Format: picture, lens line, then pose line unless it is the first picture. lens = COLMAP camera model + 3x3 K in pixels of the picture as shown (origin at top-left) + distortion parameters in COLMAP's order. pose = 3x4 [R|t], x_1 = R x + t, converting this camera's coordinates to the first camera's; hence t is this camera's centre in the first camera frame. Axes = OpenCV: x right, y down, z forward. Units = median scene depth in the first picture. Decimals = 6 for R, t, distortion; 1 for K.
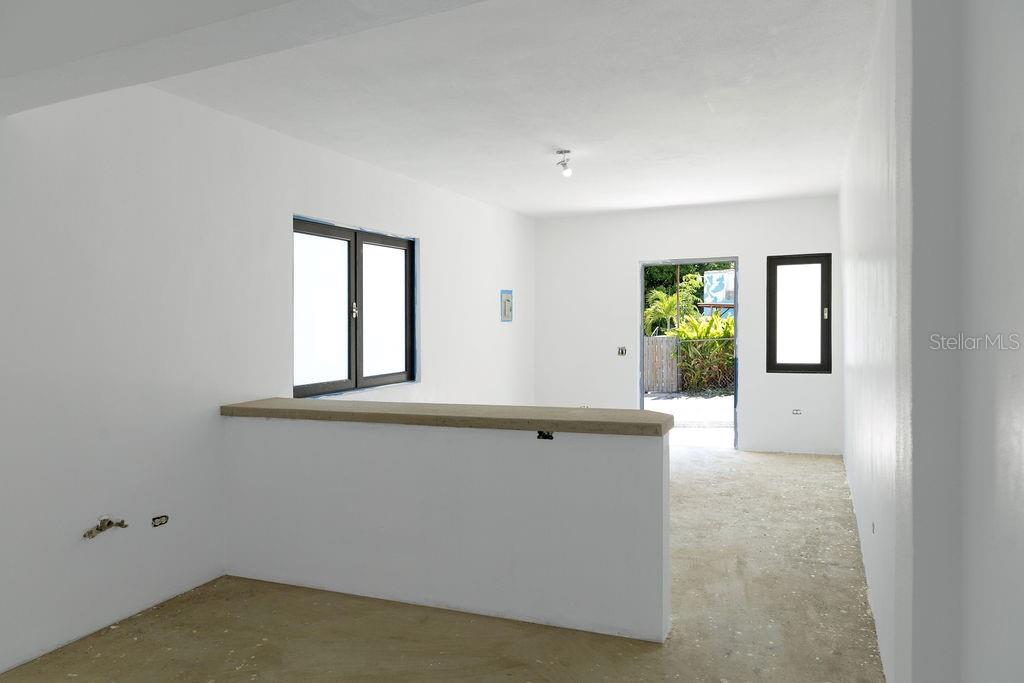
lens RADIAL K [[699.2, 0, 511.0], [0, 699.2, 340.8], [0, 0, 1]] dist [0.006997, 0.000725]
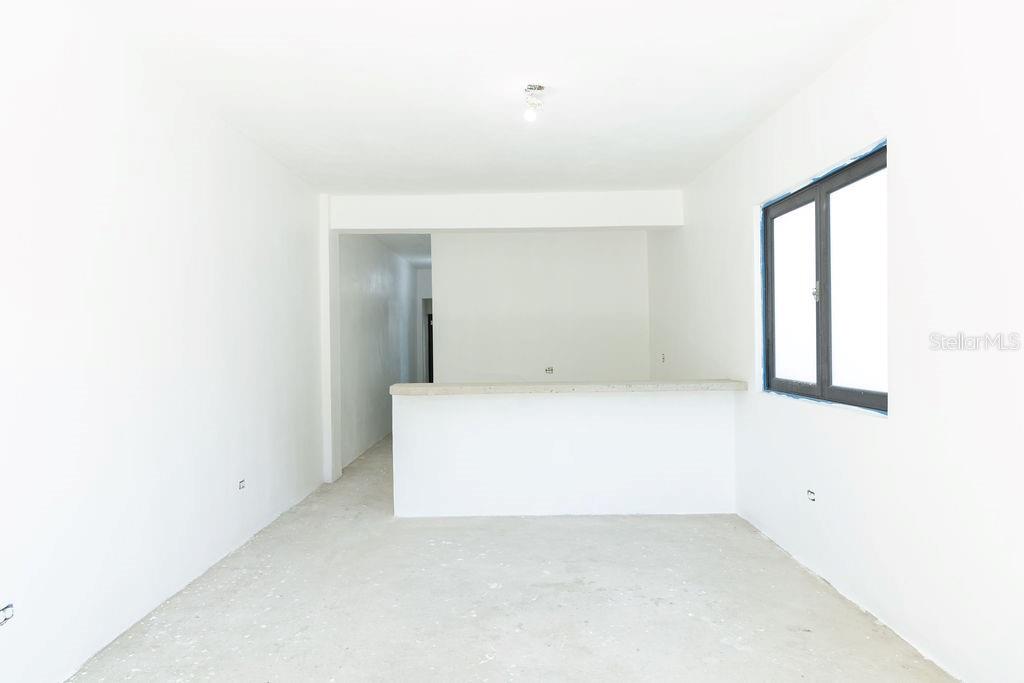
lens RADIAL K [[699.2, 0, 510.3], [0, 699.2, 338.6], [0, 0, 1]] dist [0.006997, 0.000725]
pose [[-0.909873, 0.024070, -0.414187, 0.477180], [0.020116, 0.999701, 0.013906, -0.014111], [0.414398, 0.004321, -0.910085, 1.933345]]
